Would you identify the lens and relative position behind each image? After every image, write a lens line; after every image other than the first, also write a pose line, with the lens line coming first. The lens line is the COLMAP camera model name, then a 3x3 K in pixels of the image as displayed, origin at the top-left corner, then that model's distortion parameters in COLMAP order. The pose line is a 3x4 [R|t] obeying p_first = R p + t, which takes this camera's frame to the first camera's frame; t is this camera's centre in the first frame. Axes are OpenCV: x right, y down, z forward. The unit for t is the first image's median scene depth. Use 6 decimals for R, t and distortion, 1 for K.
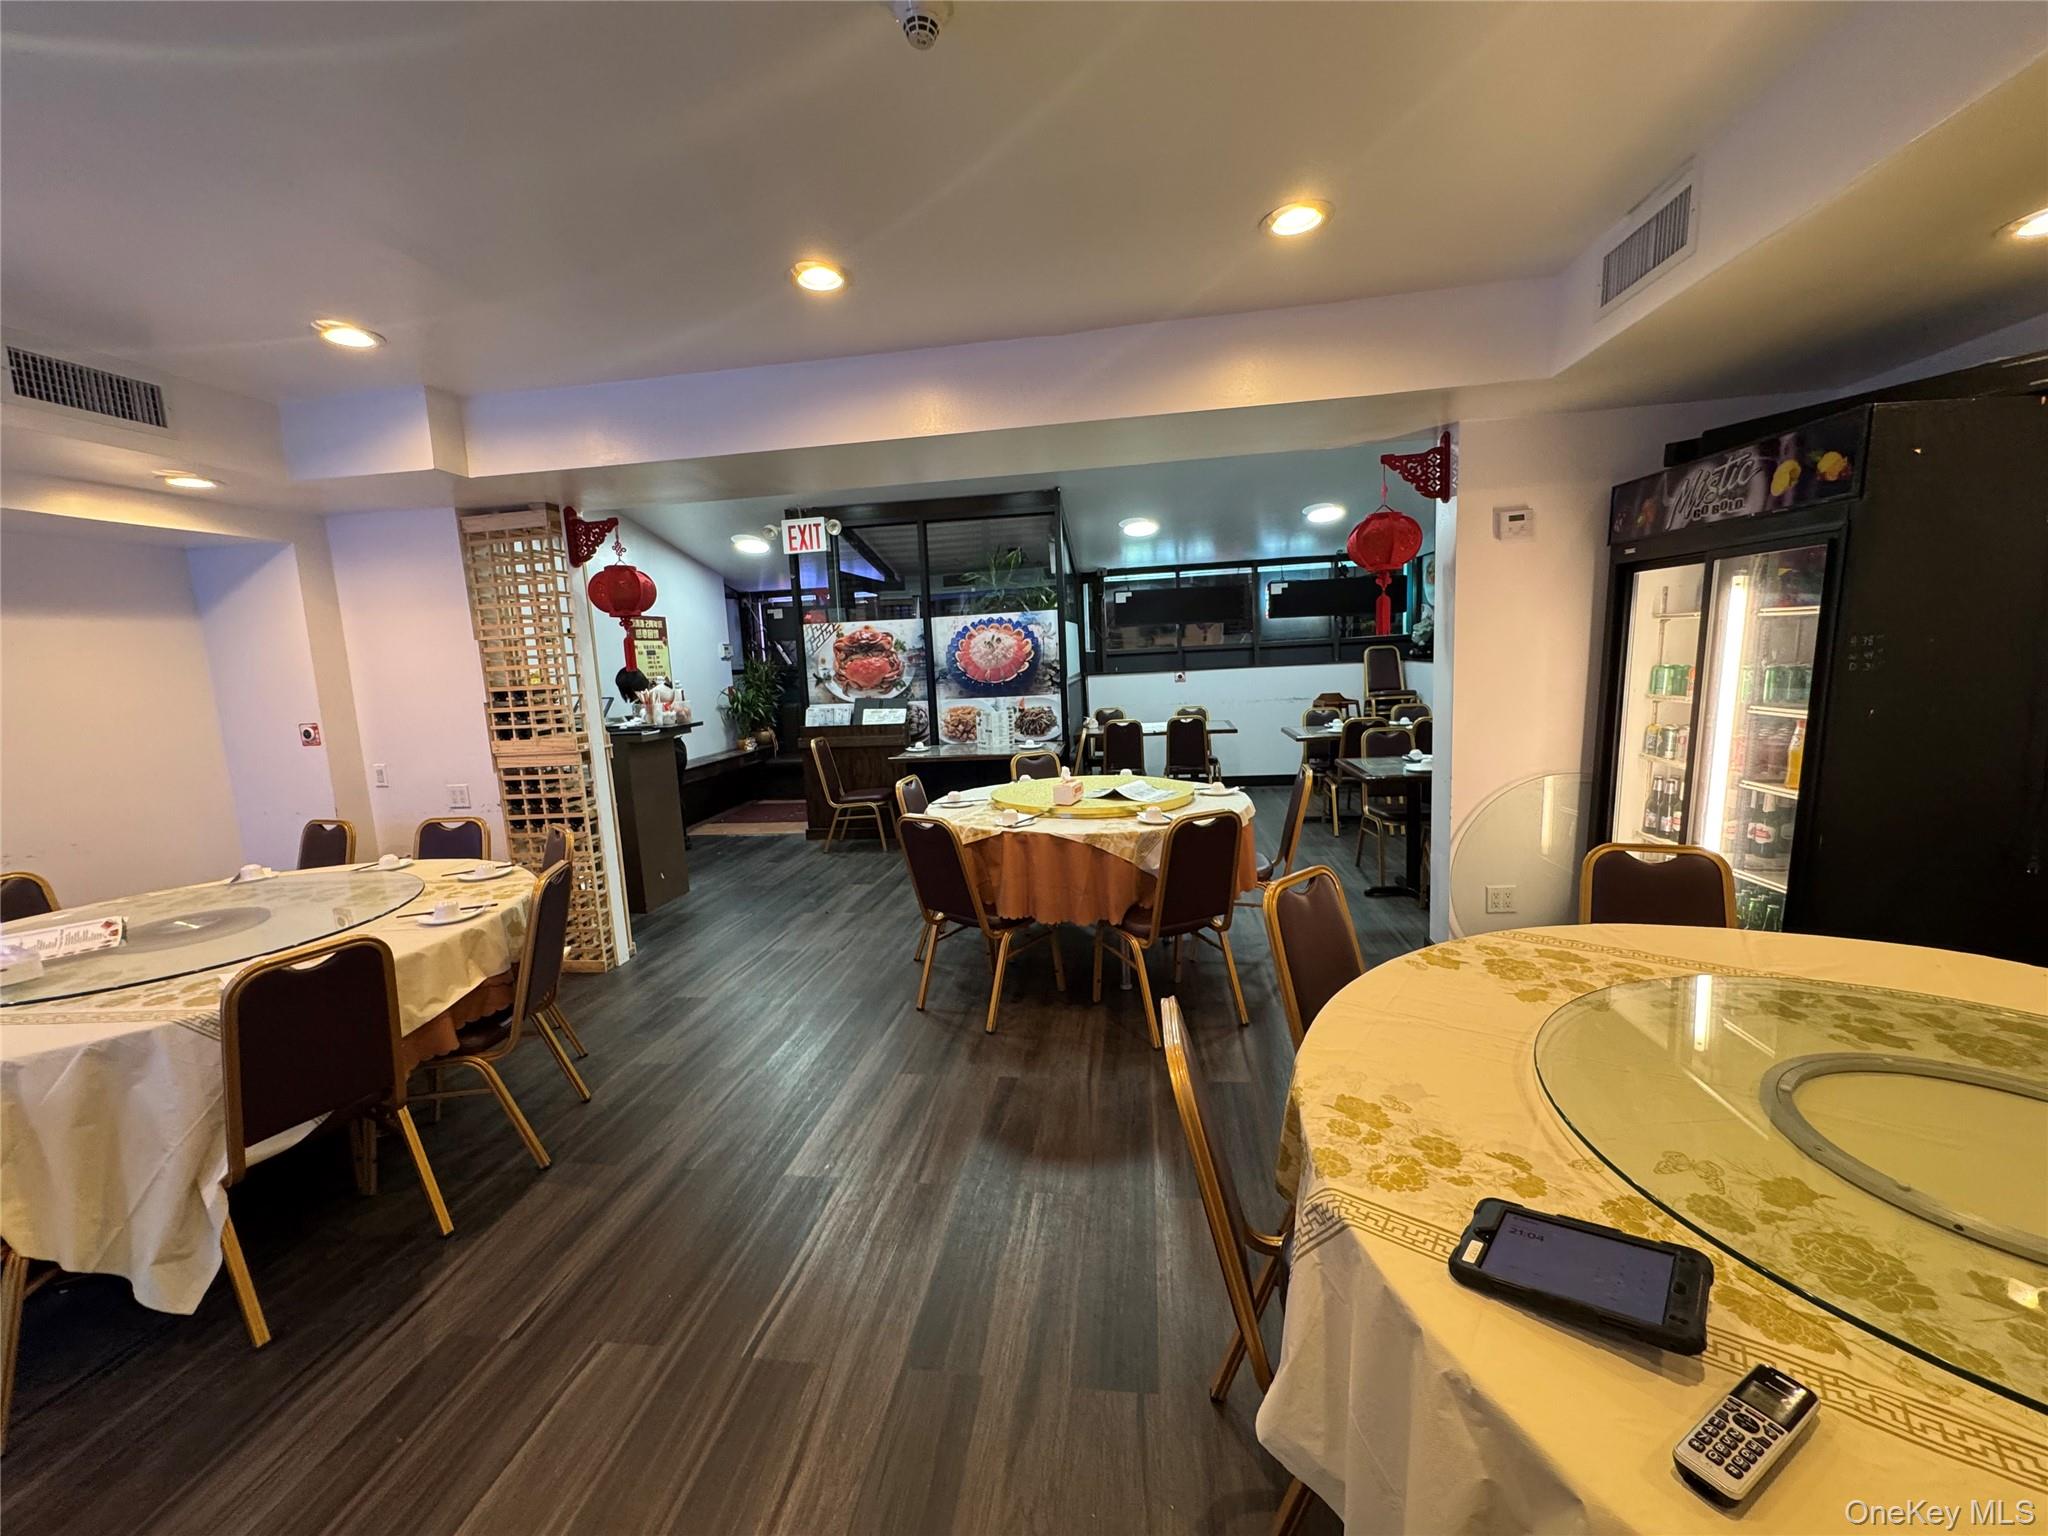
lens RADIAL K [[821.6, 0, 1018.6], [0, 821.6, 763.3], [0, 0, 1]] dist [-0.001752, -0.000275]
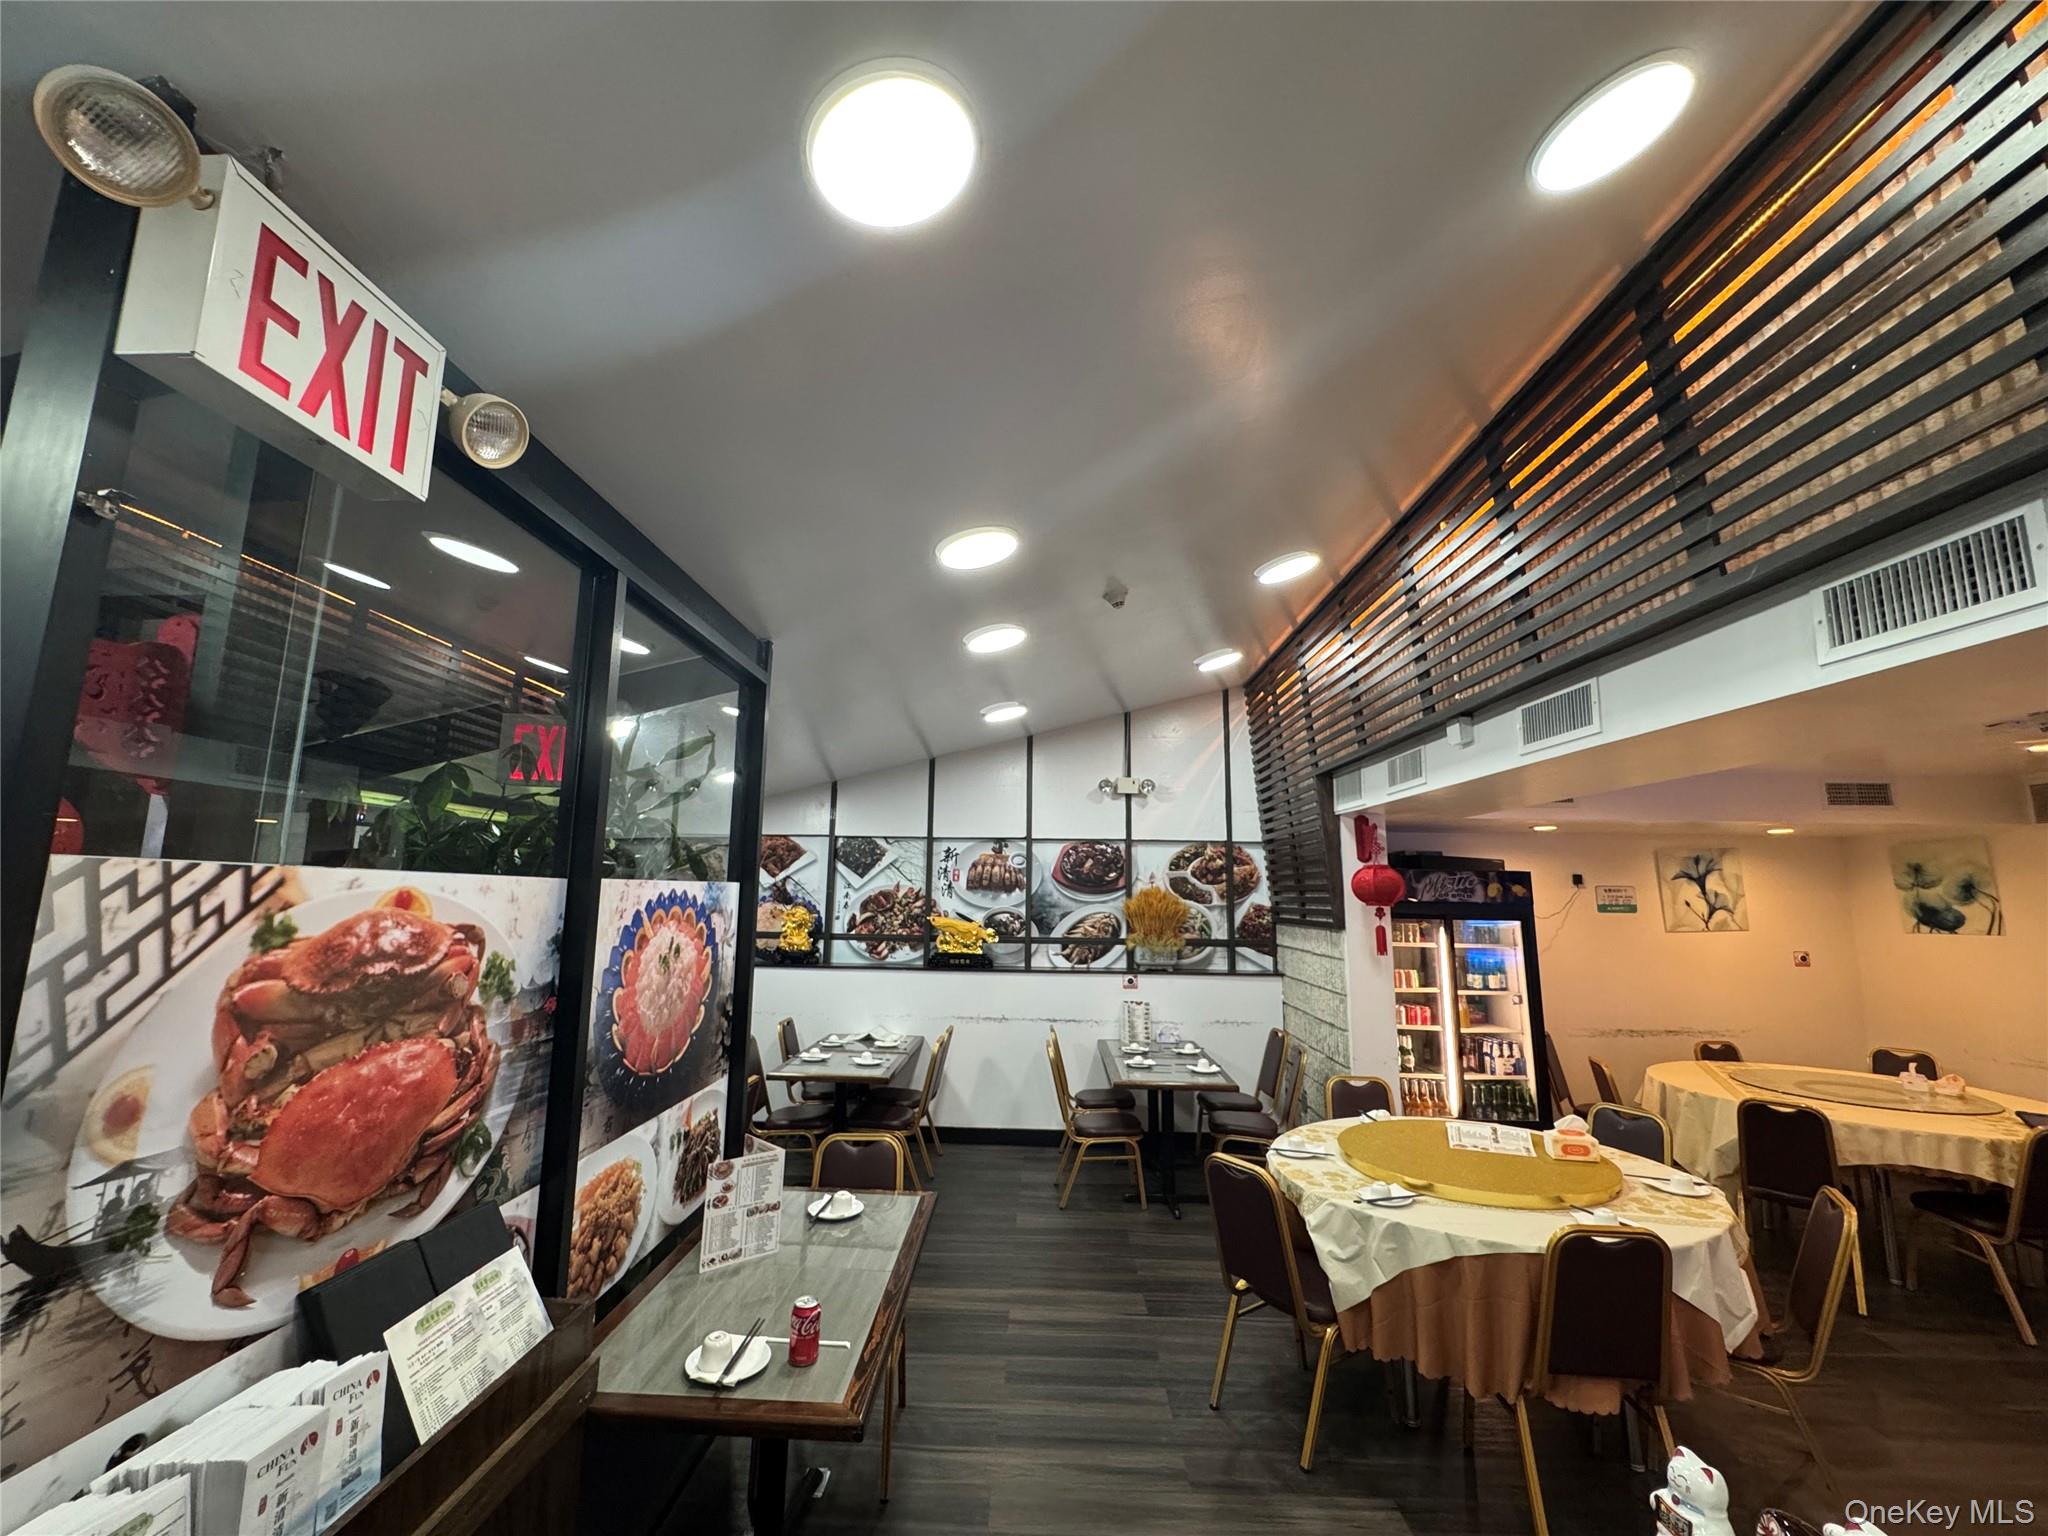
lens RADIAL K [[821.6, 0, 1018.6], [0, 821.6, 763.3], [0, 0, 1]] dist [-0.001752, -0.000275]
pose [[-0.121801, 0.204249, 0.971312, -0.417628], [0.124302, 0.974033, -0.189233, -0.140109], [-0.984740, 0.097687, -0.144027, 0.872389]]
